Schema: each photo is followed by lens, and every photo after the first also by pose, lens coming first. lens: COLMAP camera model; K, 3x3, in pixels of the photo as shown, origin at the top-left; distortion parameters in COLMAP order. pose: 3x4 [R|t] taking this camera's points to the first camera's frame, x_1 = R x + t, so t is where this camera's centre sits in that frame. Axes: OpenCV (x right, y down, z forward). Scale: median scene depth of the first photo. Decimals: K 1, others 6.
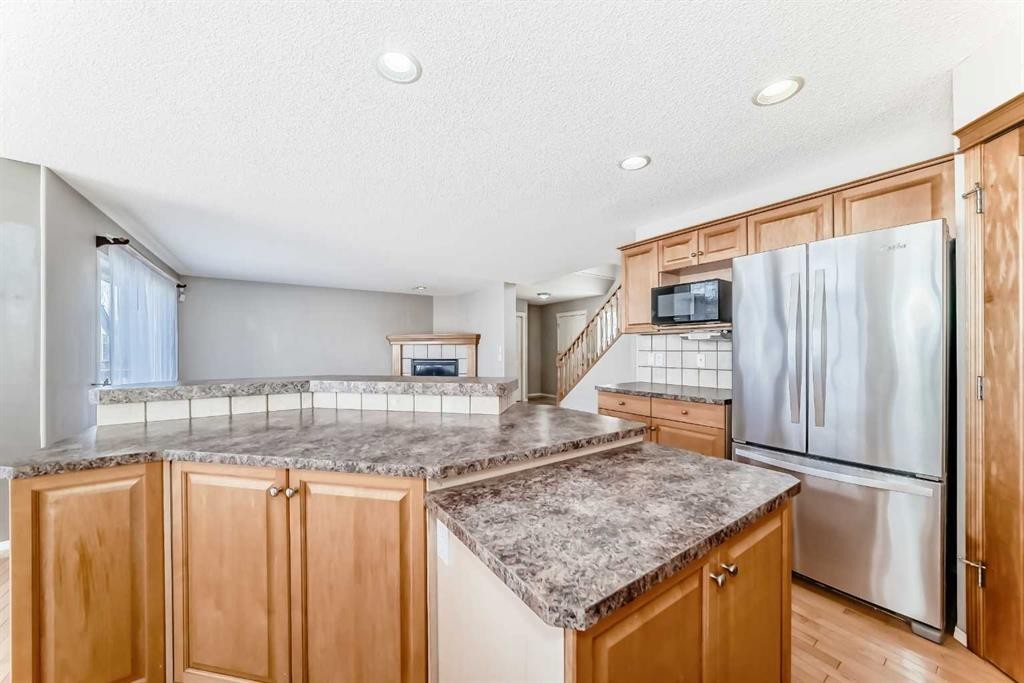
lens RADIAL K [[359.0, 0, 511.8], [0, 359.0, 346.5], [0, 0, 1]] dist [-0.018237, 0.002639]
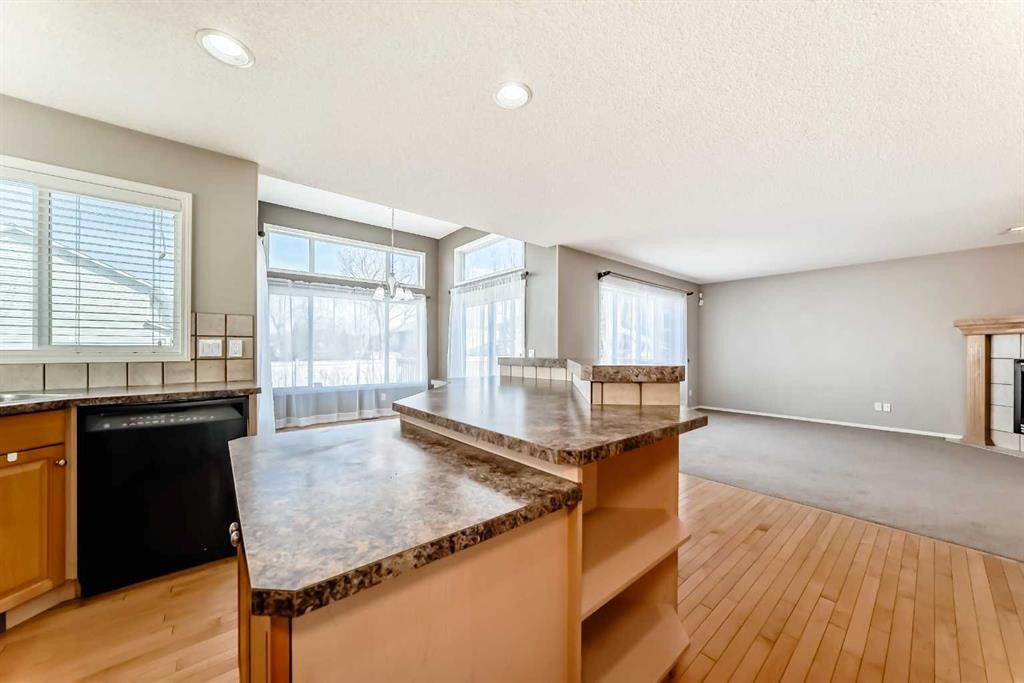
lens RADIAL K [[359.0, 0, 523.6], [0, 359.0, 345.8], [0, 0, 1]] dist [-0.018237, 0.002639]
pose [[0.113491, -0.008088, -0.993506, 0.865048], [0.003707, 0.999963, -0.007718, 0.074015], [0.993532, -0.002807, 0.113517, 0.873710]]
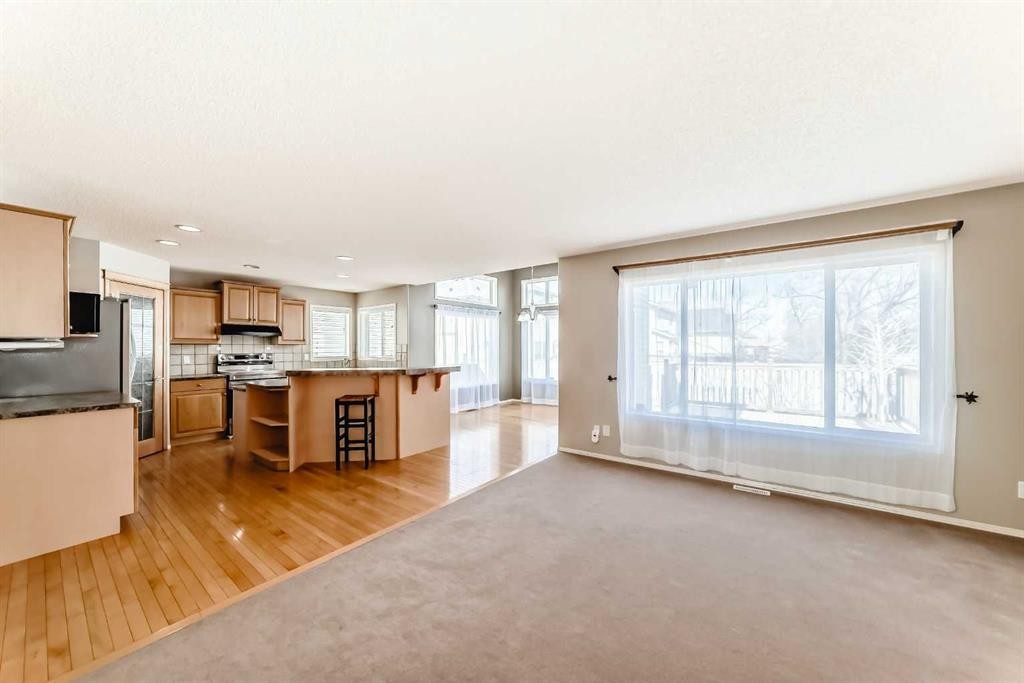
lens RADIAL K [[359.0, 0, 509.1], [0, 359.0, 346.8], [0, 0, 1]] dist [-0.018237, 0.002639]
pose [[-0.948322, 0.006136, -0.317251, -0.665303], [0.010058, 0.999892, -0.010728, 0.005705], [0.317151, -0.013365, -0.948281, 4.141407]]
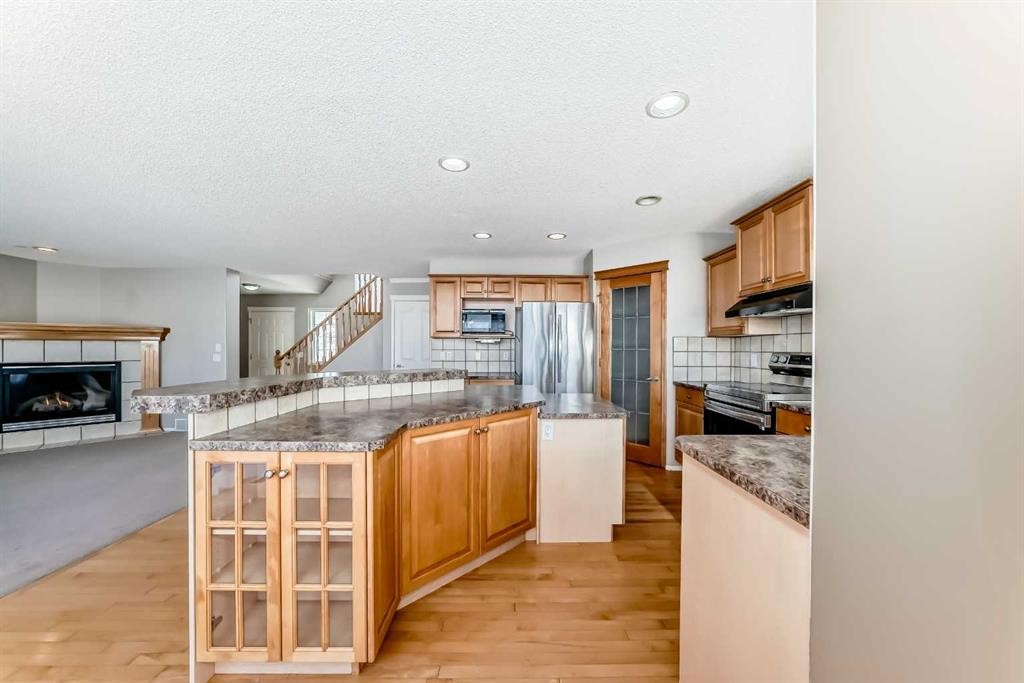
lens RADIAL K [[359.0, 0, 514.3], [0, 359.0, 347.8], [0, 0, 1]] dist [-0.018237, 0.002639]
pose [[0.564793, 0.005776, 0.825212, -1.437979], [-0.010427, 0.999946, 0.000138, 0.001137], [-0.825167, -0.008683, 0.564822, -0.096188]]
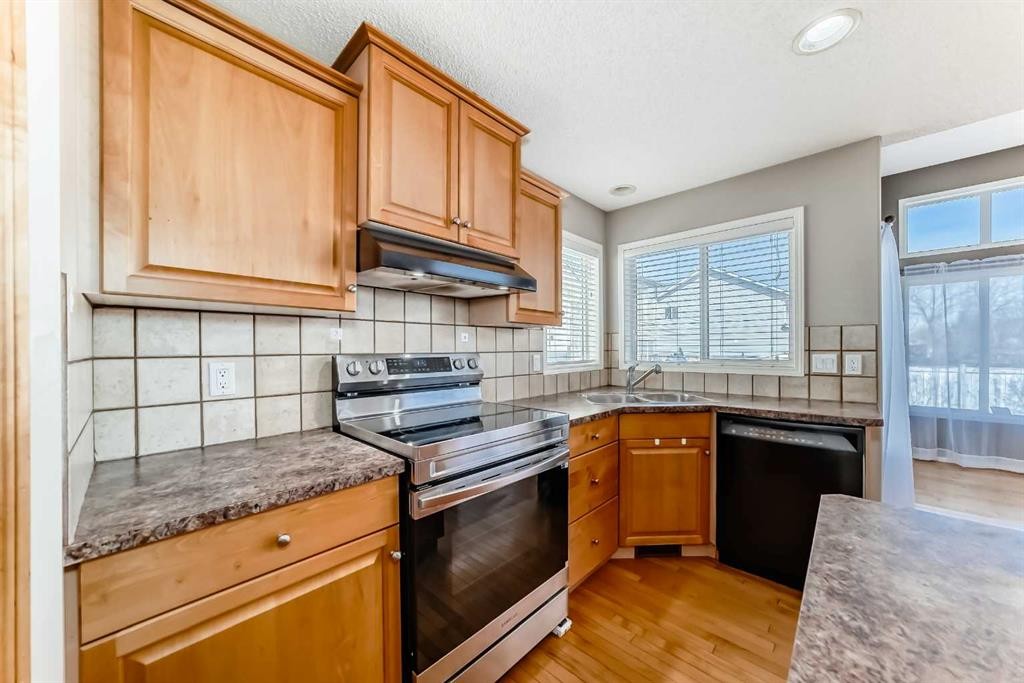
lens RADIAL K [[359.0, 0, 511.1], [0, 359.0, 351.5], [0, 0, 1]] dist [-0.018237, 0.002639]
pose [[-0.978450, 0.008931, -0.206293, 0.724344], [0.009325, 0.999956, -0.000936, 0.009139], [0.206275, -0.002839, -0.978490, 0.843156]]
